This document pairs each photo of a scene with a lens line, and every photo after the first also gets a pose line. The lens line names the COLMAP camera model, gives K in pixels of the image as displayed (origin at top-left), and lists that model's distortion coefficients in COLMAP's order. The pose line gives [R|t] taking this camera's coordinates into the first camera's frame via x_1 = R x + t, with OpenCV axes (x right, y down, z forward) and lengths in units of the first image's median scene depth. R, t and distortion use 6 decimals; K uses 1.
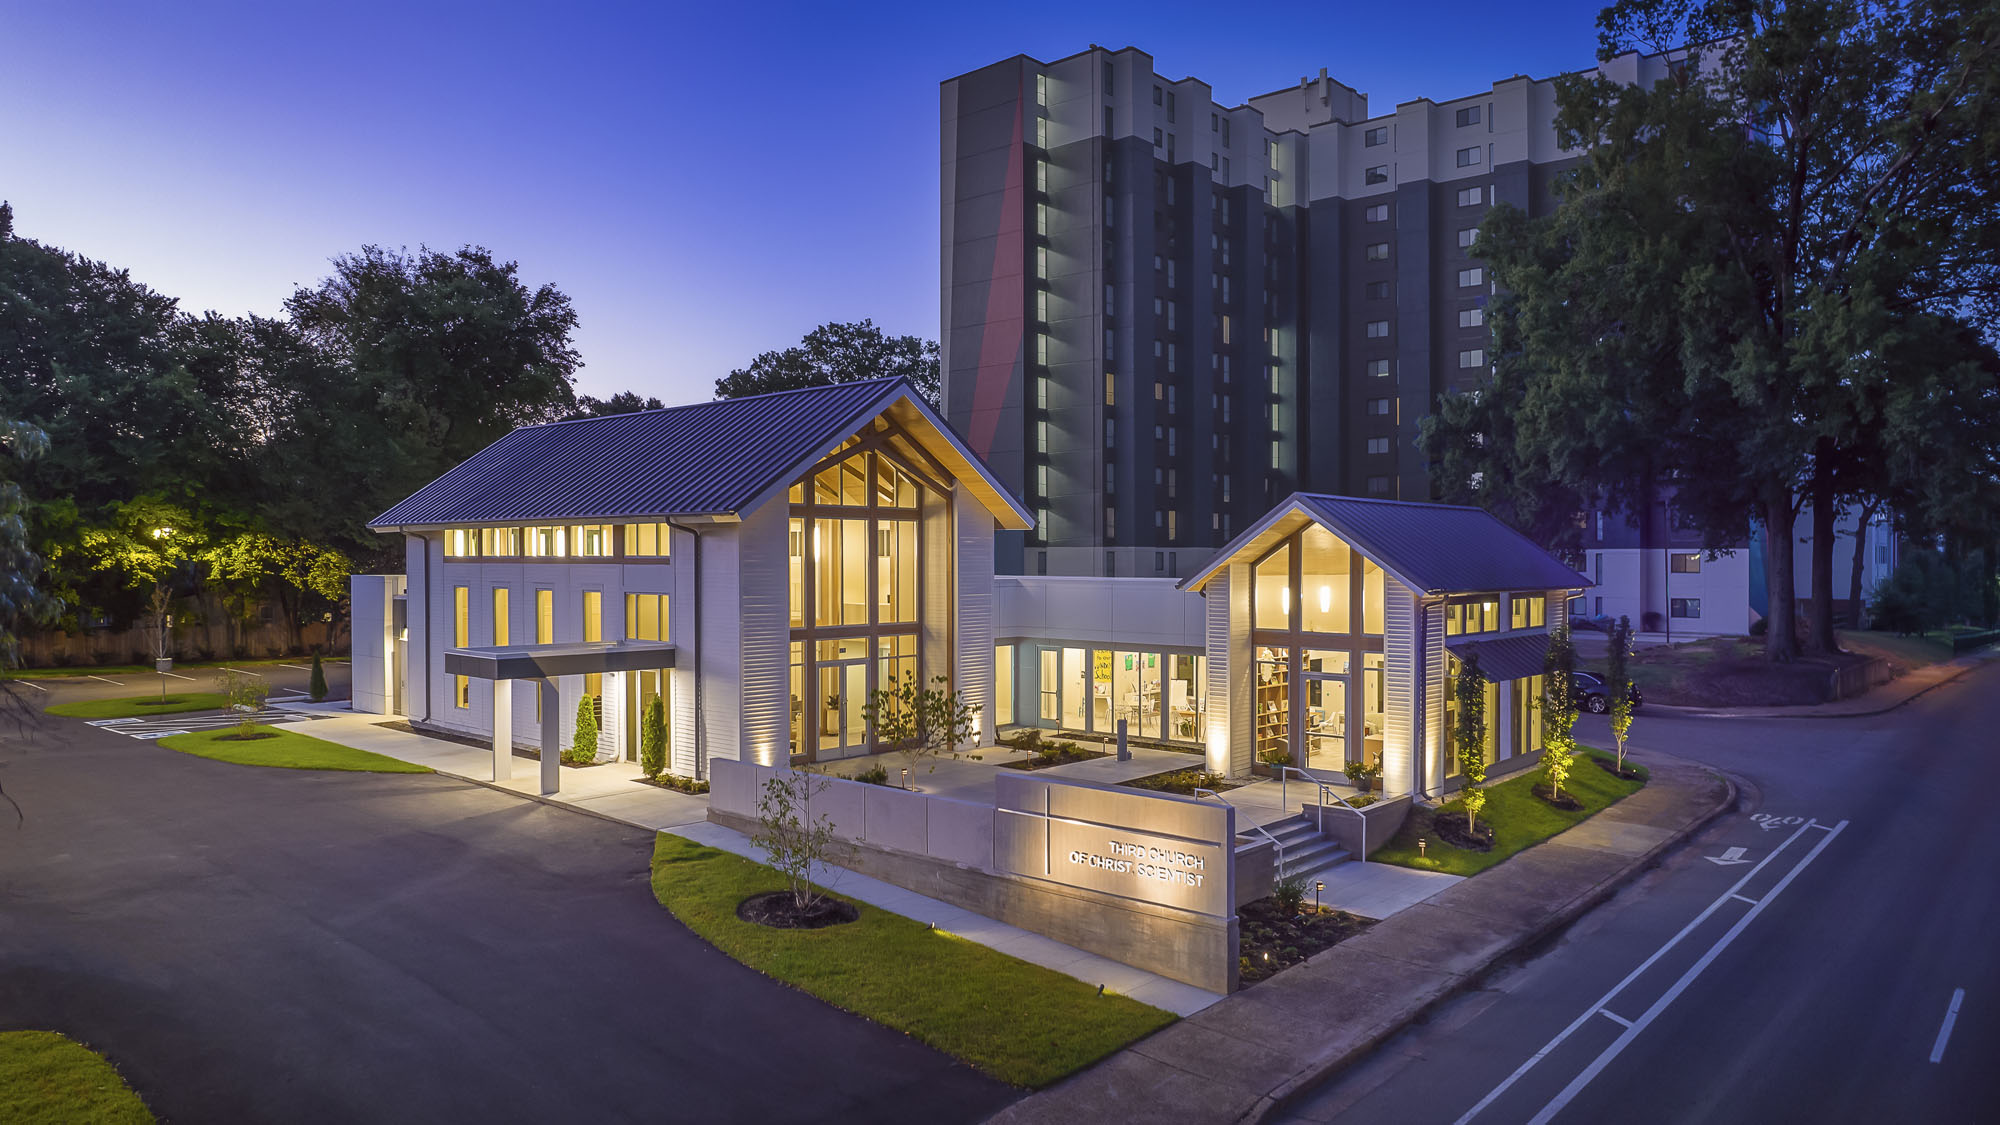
lens RADIAL K [[1299.8, 0, 1000.0], [0, 1299.8, 562.5], [0, 0, 1]] dist [-0.052757, 0.000846]
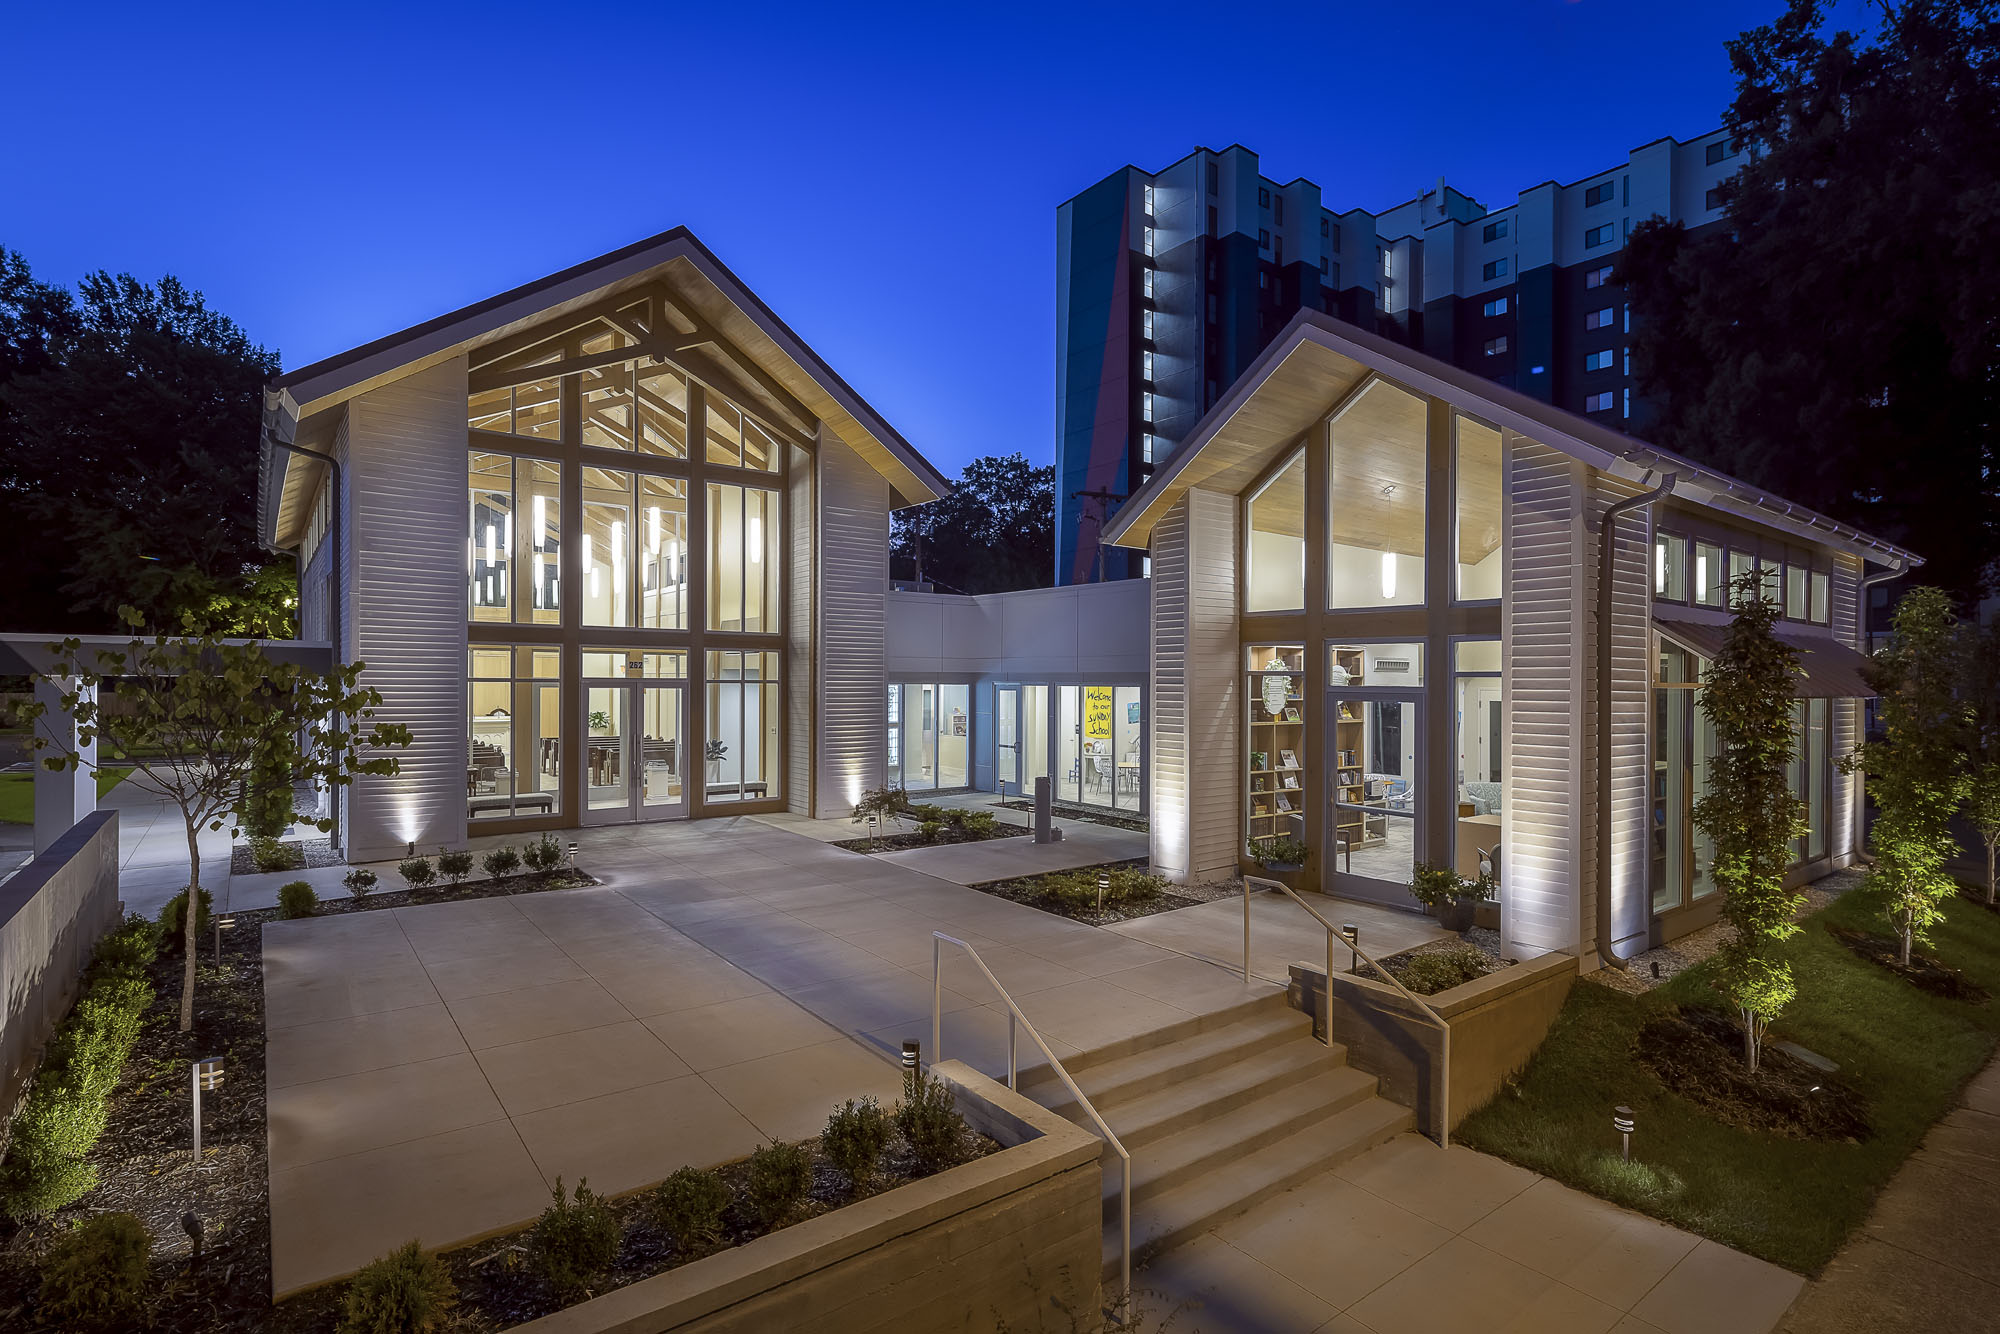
lens RADIAL K [[969.3, 0, 975.0], [0, 969.3, 677.9], [0, 0, 1]] dist [0.001384, -0.007339]
pose [[0.978413, 0.005982, -0.206572, 0.149551], [-0.007281, 0.999958, -0.005533, 0.072072], [0.206530, 0.006917, 0.978416, 0.505520]]
